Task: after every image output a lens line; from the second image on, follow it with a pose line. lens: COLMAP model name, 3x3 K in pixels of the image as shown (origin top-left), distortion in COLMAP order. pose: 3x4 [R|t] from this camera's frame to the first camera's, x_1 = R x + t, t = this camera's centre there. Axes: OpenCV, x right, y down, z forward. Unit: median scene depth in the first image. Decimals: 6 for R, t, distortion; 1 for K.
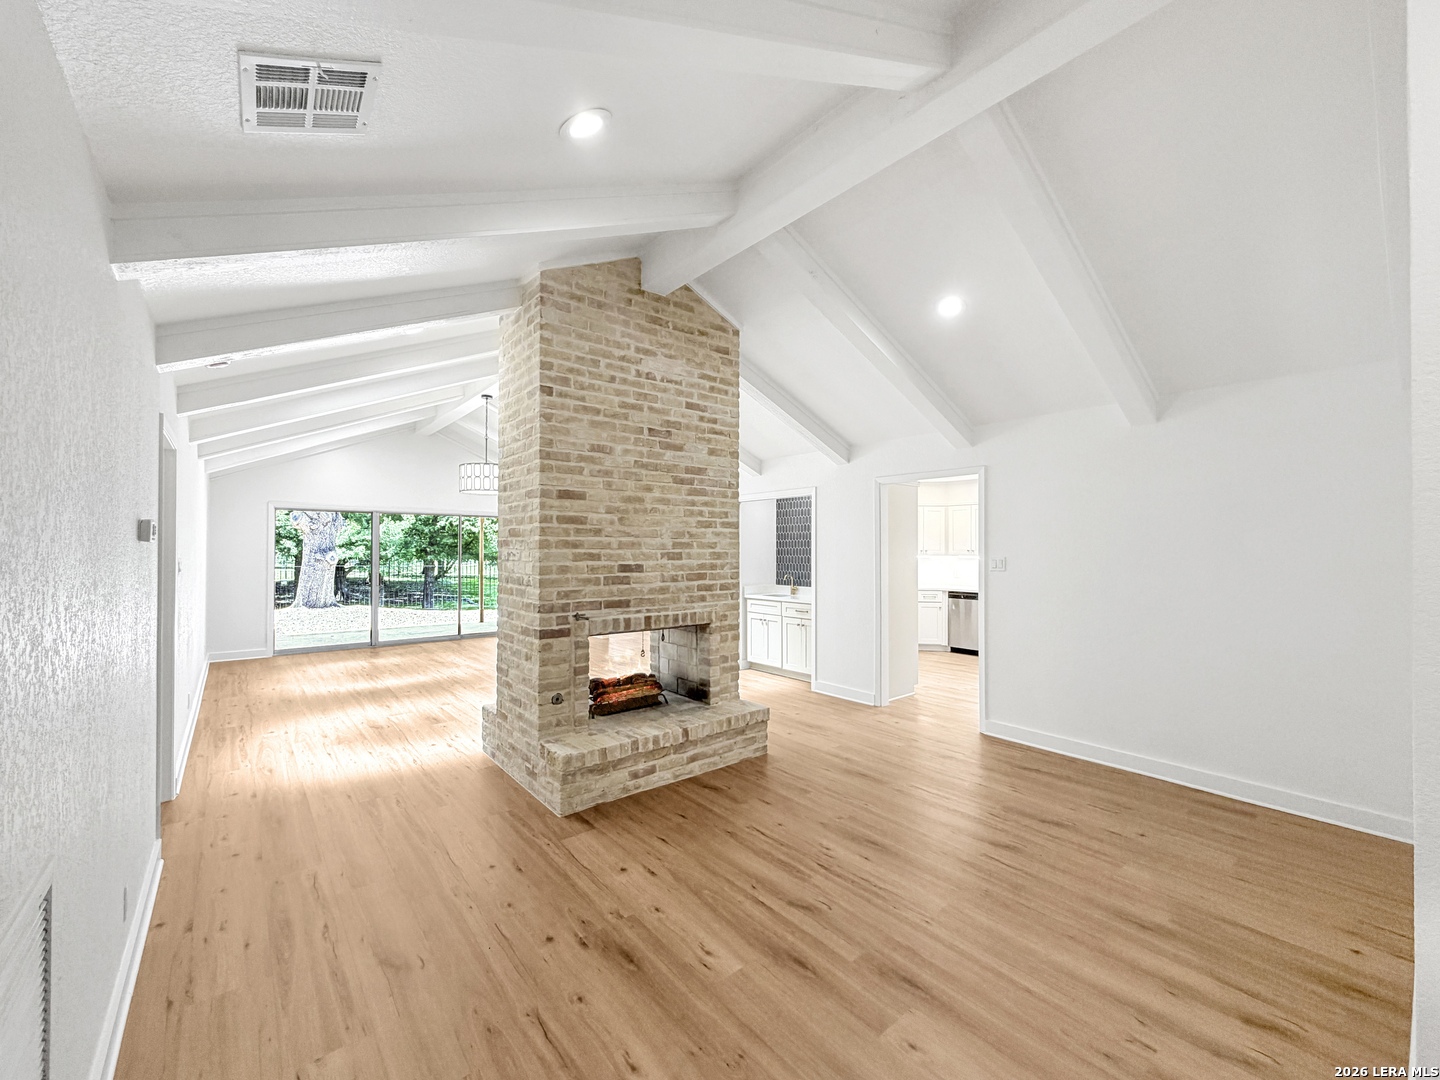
lens RADIAL K [[596.1, 0, 722.8], [0, 596.1, 535.4], [0, 0, 1]] dist [0.011135, 0.000339]
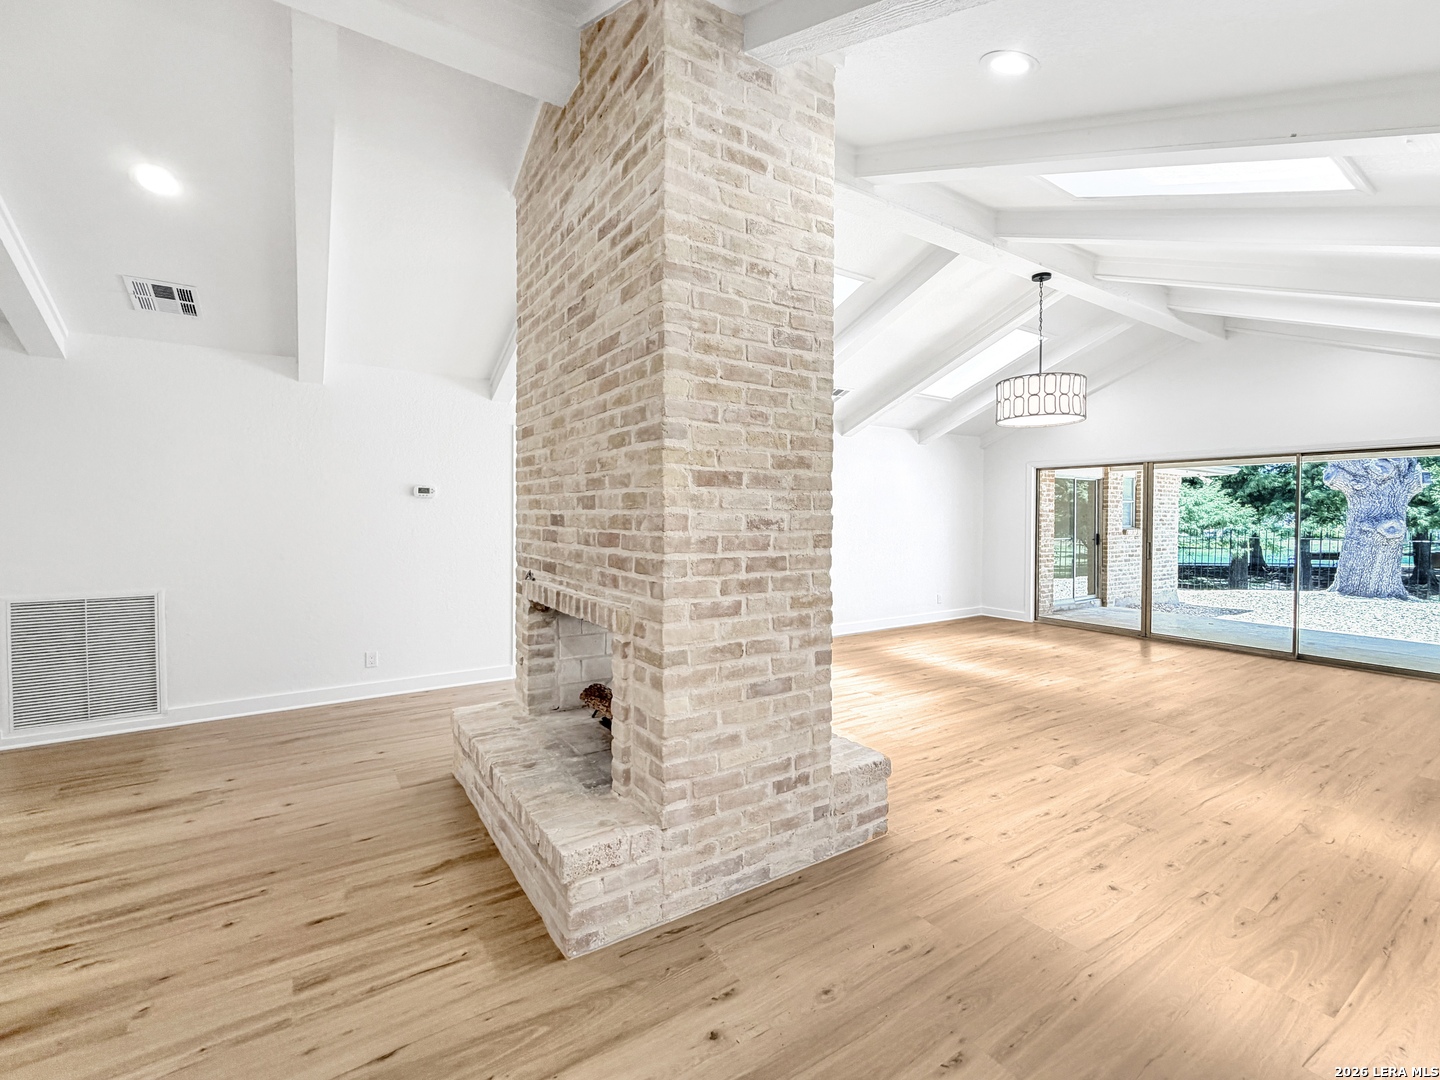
lens RADIAL K [[596.1, 0, 711.6], [0, 596.1, 516.8], [0, 0, 1]] dist [0.011135, 0.000339]
pose [[-0.106305, 0.000380, -0.994333, 0.488111], [0.015230, 0.999883, -0.001246, 0.050558], [0.994217, -0.015276, -0.106299, 1.152329]]
